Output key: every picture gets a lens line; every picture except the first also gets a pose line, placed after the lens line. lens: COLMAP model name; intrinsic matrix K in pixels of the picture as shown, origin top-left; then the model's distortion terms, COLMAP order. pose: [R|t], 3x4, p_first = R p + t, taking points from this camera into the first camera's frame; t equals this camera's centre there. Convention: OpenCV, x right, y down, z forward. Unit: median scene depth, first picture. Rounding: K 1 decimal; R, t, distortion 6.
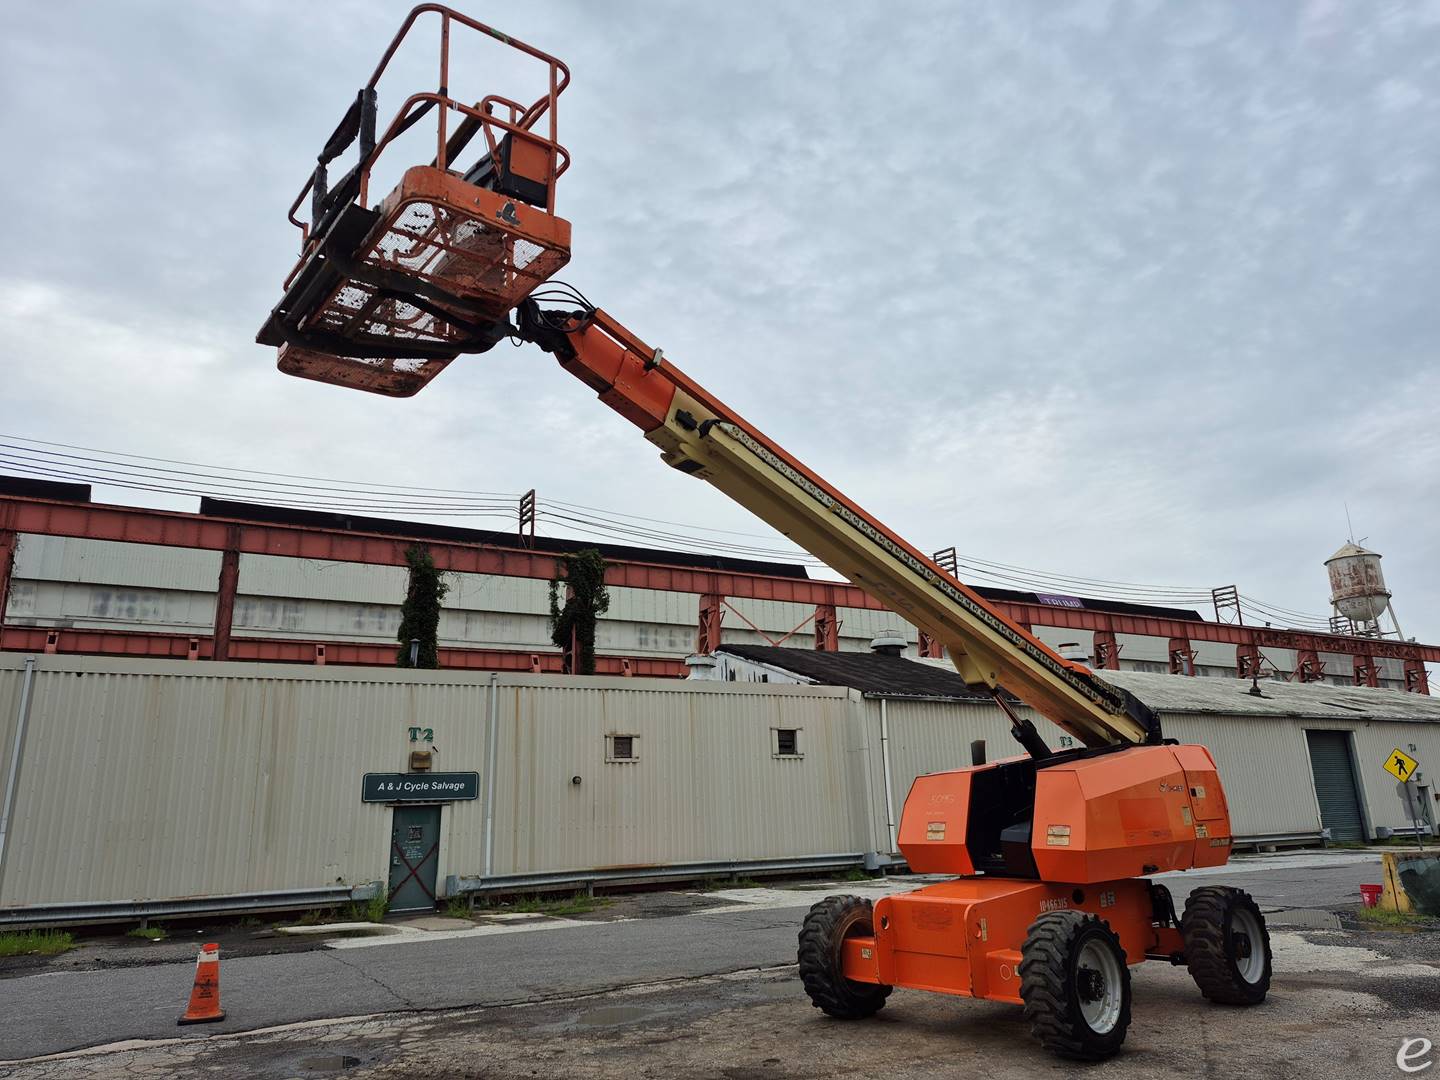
lens RADIAL K [[991.9, 0, 722.7], [0, 991.9, 535.1], [0, 0, 1]] dist [0.083656, -0.090312]
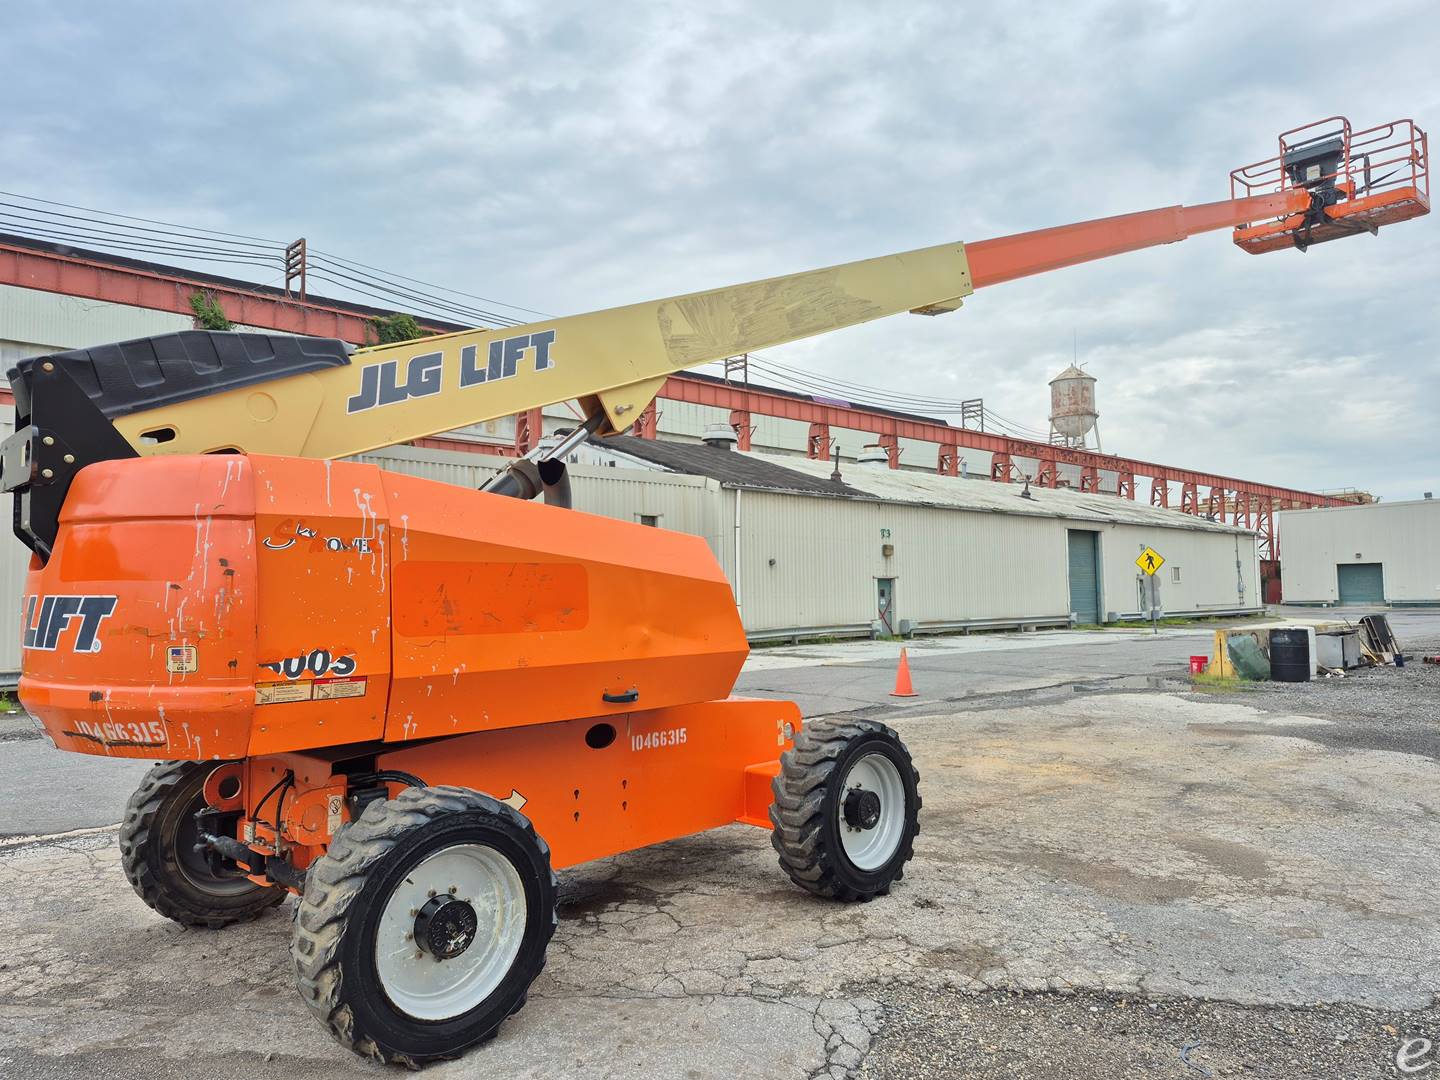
lens RADIAL K [[991.9, 0, 715.9], [0, 991.9, 542.2], [0, 0, 1]] dist [0.083656, -0.090312]
pose [[0.970954, 0.031353, 0.237203, -0.099875], [-0.081654, 0.975280, 0.205331, 0.008839], [-0.224902, -0.218736, 0.949512, 0.014847]]
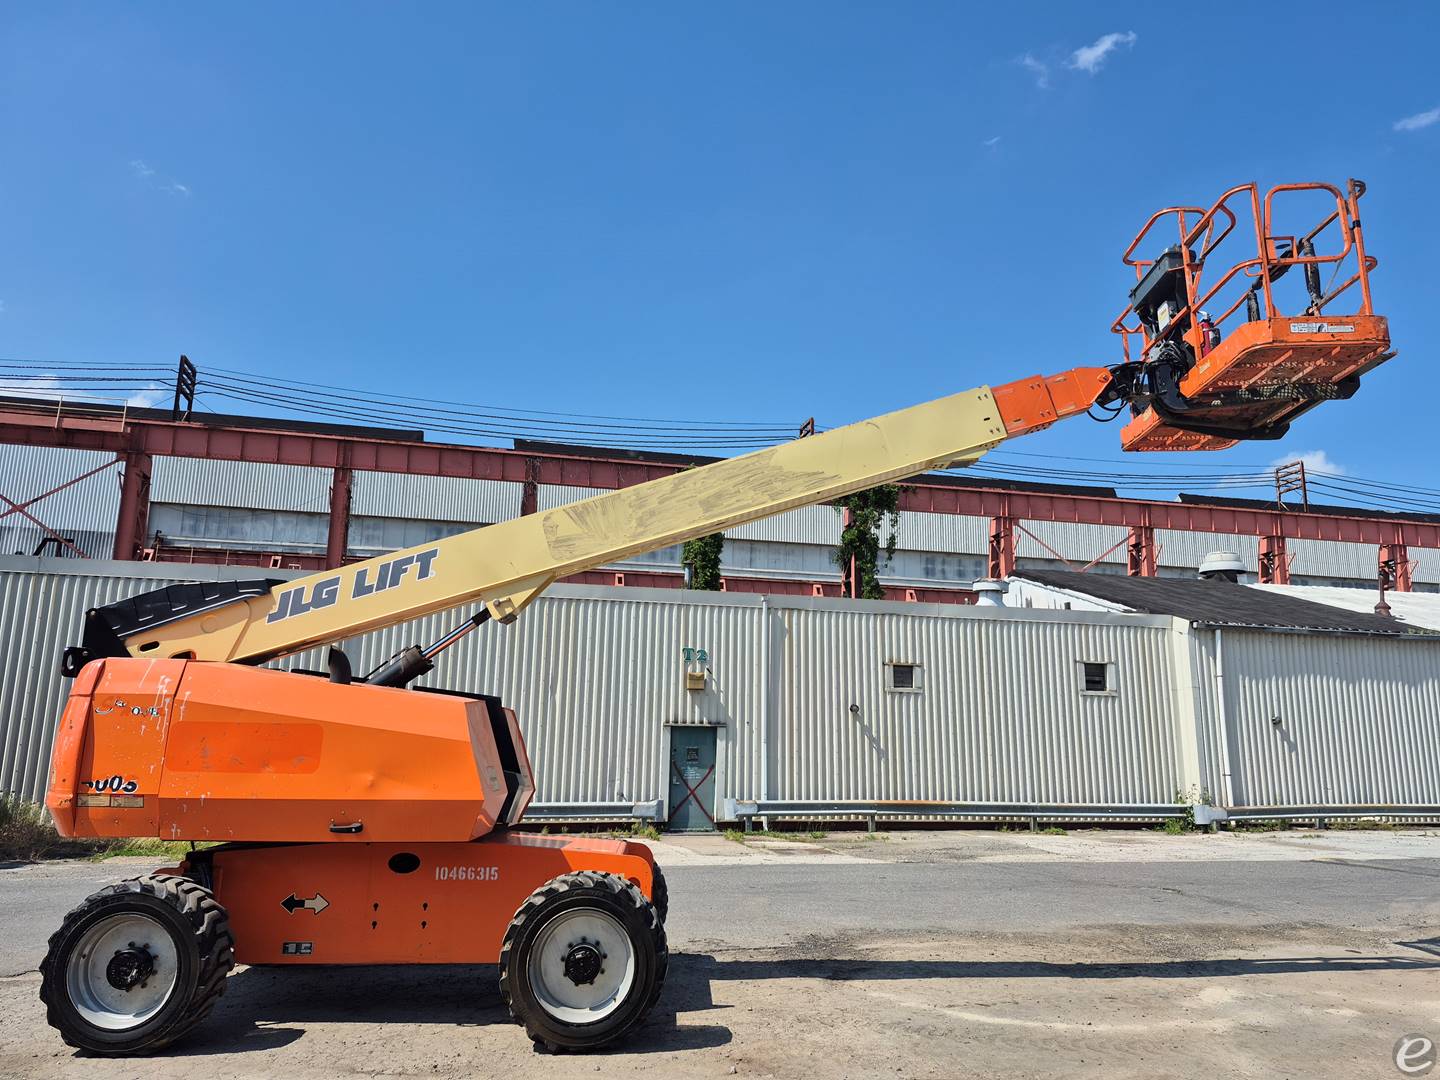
lens RADIAL K [[991.9, 0, 725.2], [0, 991.9, 536.9], [0, 0, 1]] dist [0.083656, -0.090312]
pose [[0.959901, -0.014517, -0.279962, 0.000997], [0.033425, 0.997461, 0.062884, 0.017162], [0.278338, -0.069720, 0.957949, 0.063819]]
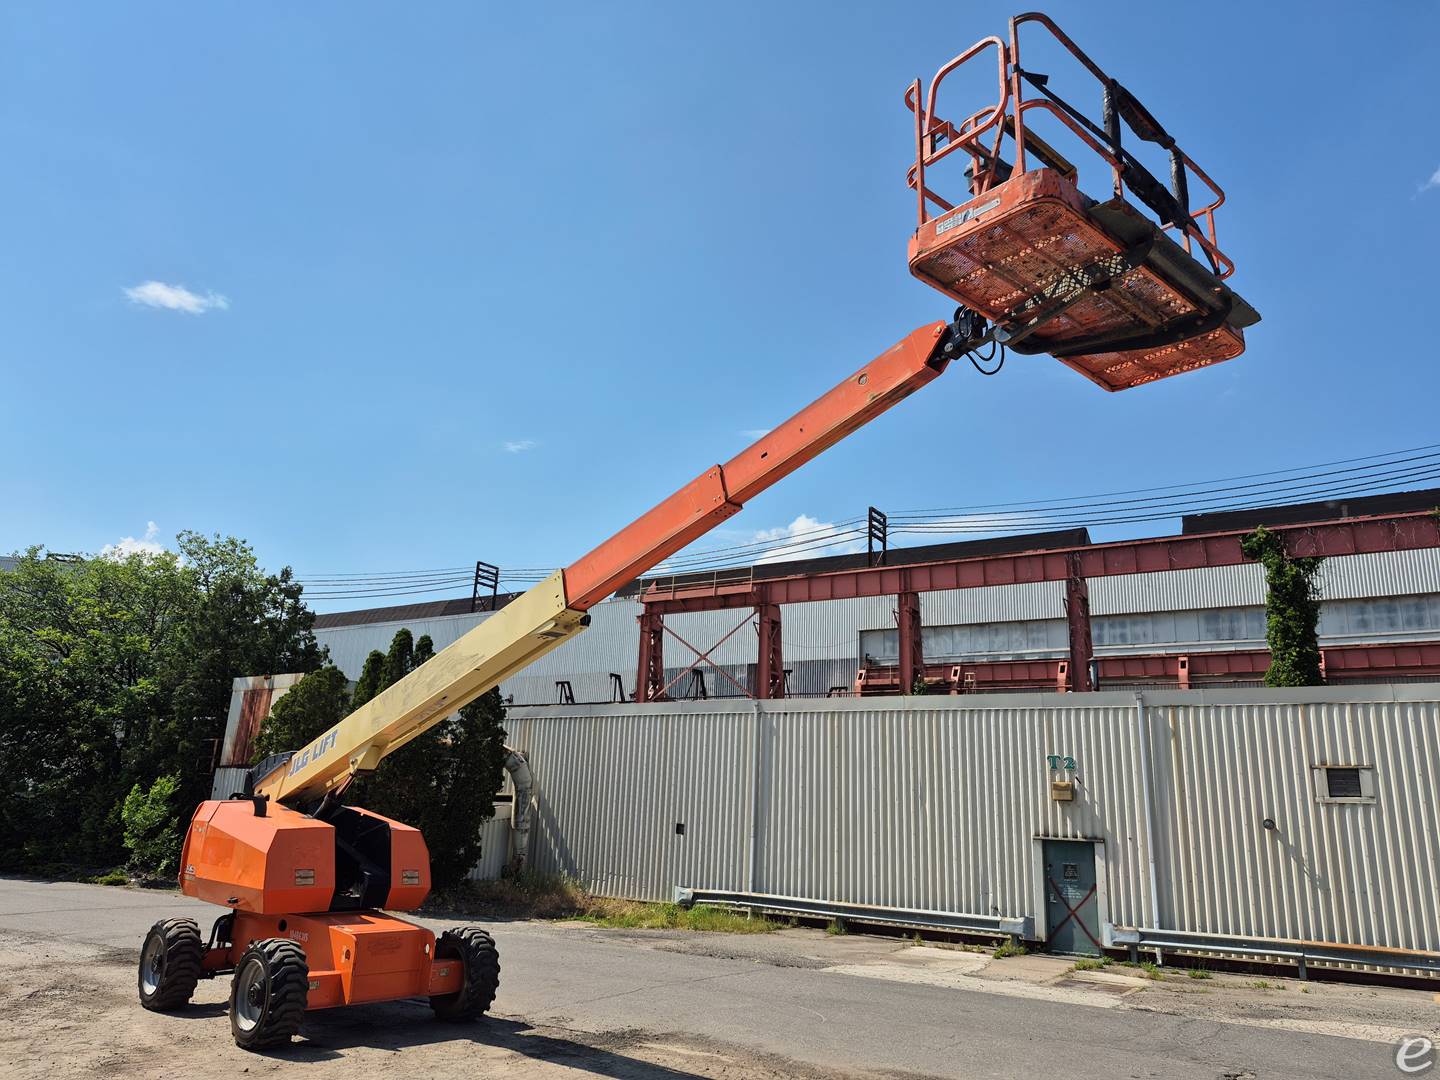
lens RADIAL K [[991.9, 0, 718.9], [0, 991.9, 552.3], [0, 0, 1]] dist [0.083656, -0.090312]
pose [[0.466377, -0.180767, -0.865919, 0.292362], [0.186640, 0.976969, -0.103427, 0.034130], [0.864672, -0.113379, 0.489374, 0.222418]]
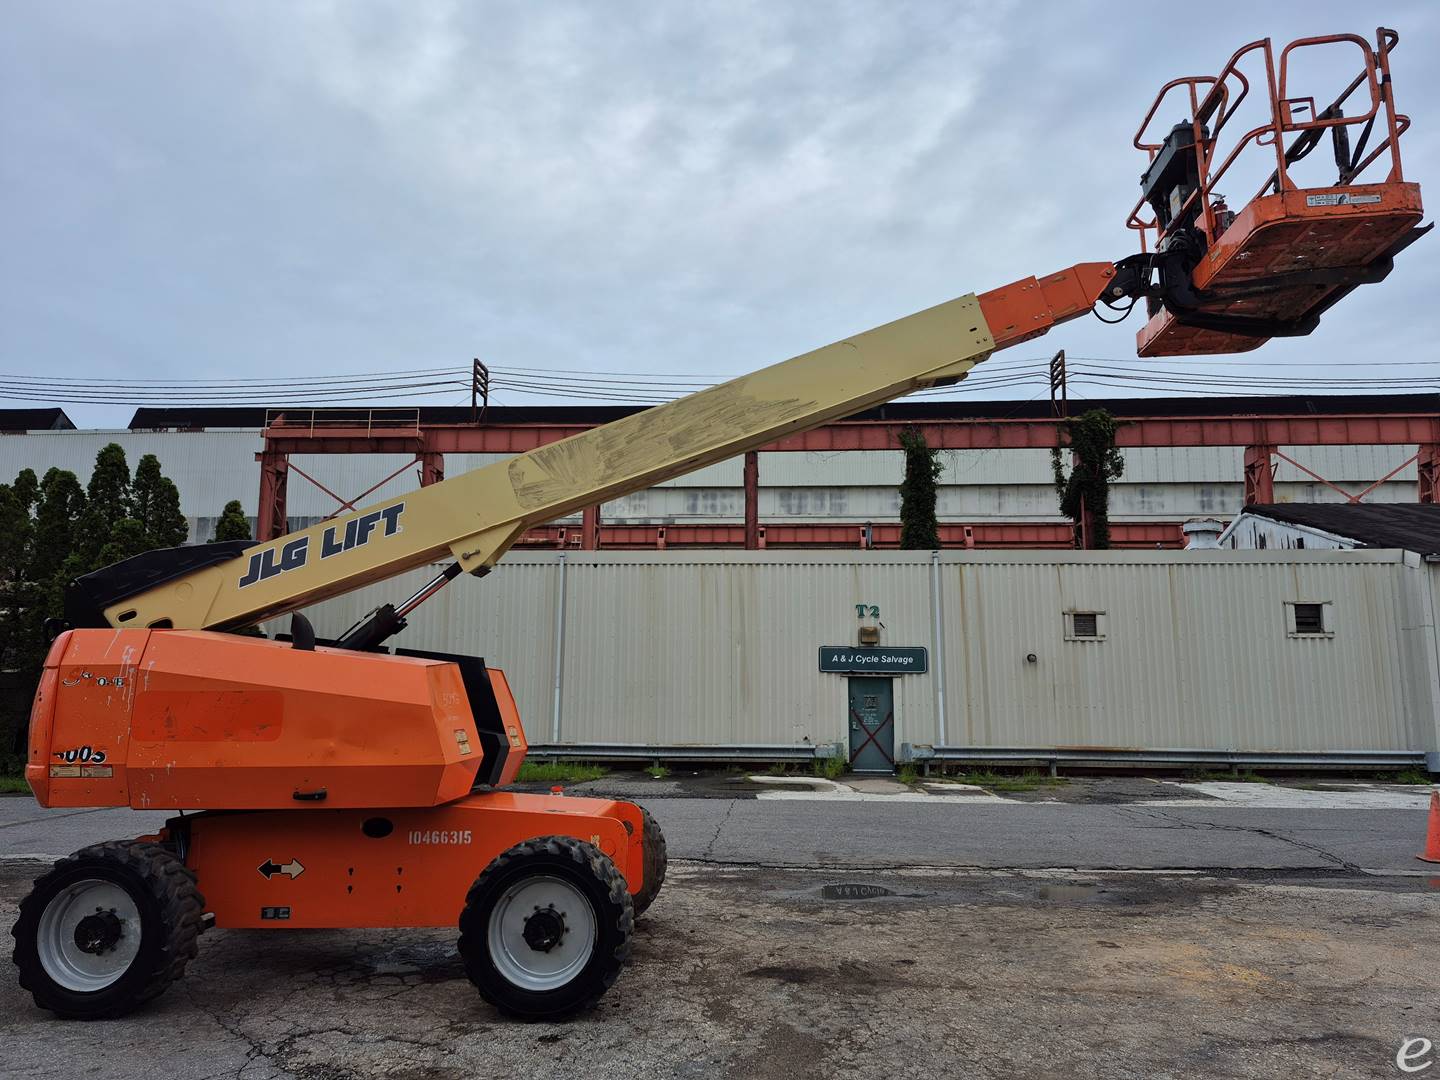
lens RADIAL K [[991.9, 0, 721.3], [0, 991.9, 548.4], [0, 0, 1]] dist [0.083656, -0.090312]
pose [[0.837727, -0.043292, -0.544371, 0.105518], [0.118428, 0.987532, 0.103712, 0.005624], [0.533094, -0.151351, 0.832408, 0.045360]]
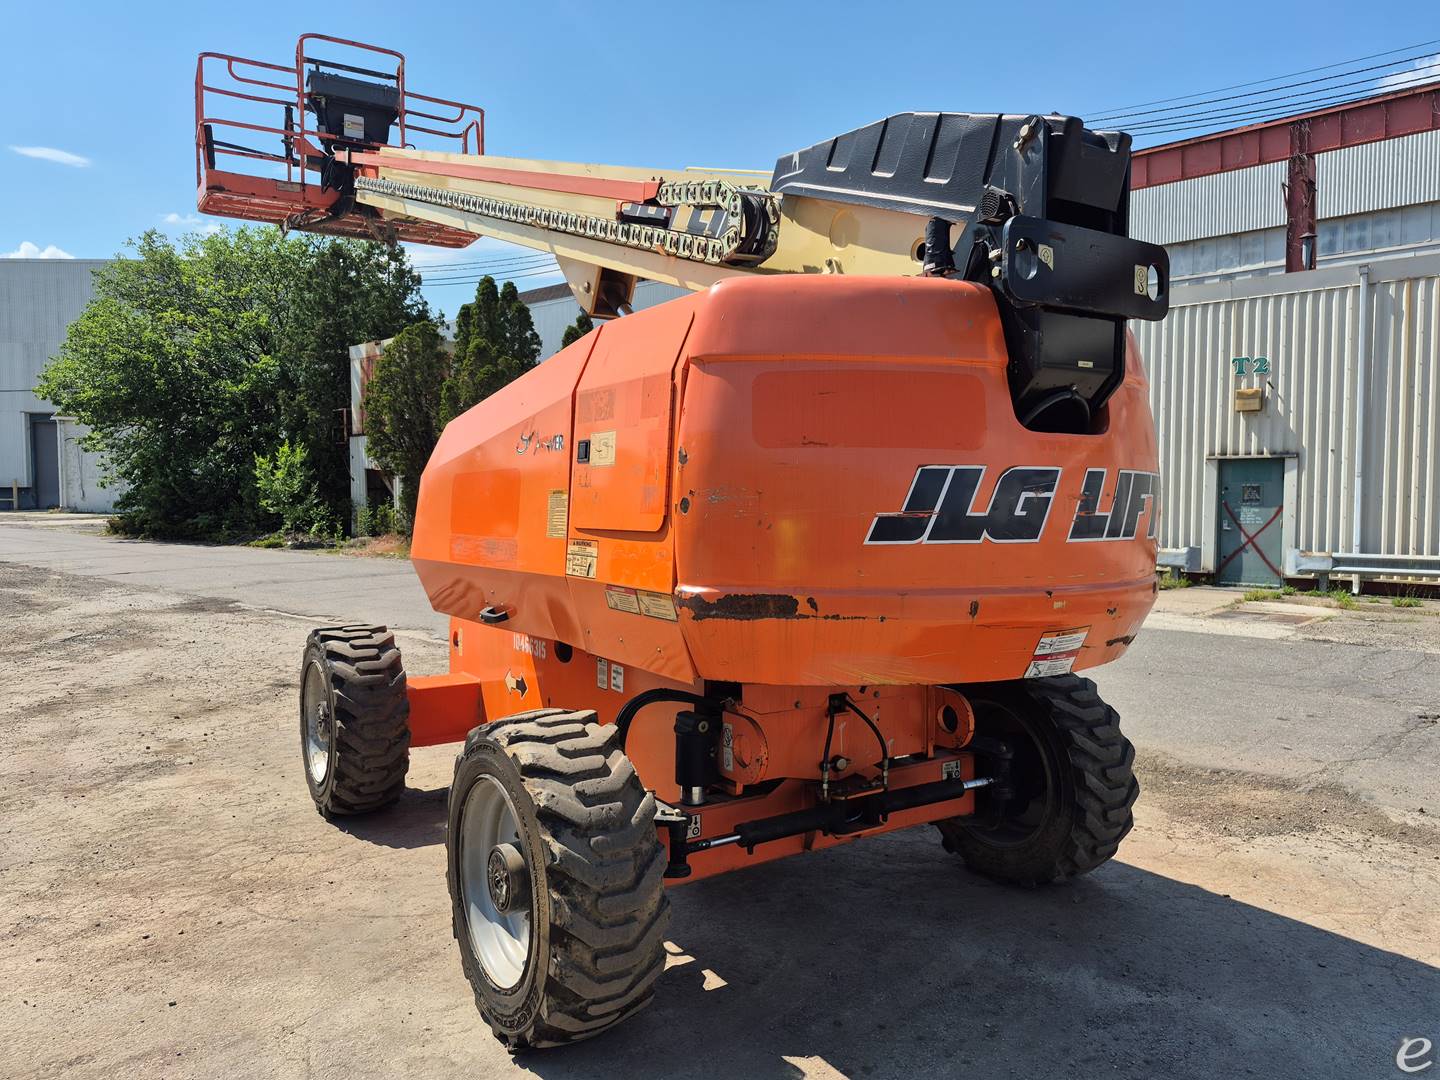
lens RADIAL K [[991.9, 0, 718.5], [0, 991.9, 534.4], [0, 0, 1]] dist [0.083656, -0.090312]
pose [[0.298183, 0.076781, -0.951416, 0.229186], [0.252497, 0.954907, 0.156198, 0.075957], [0.920506, -0.286805, 0.265350, 0.301719]]
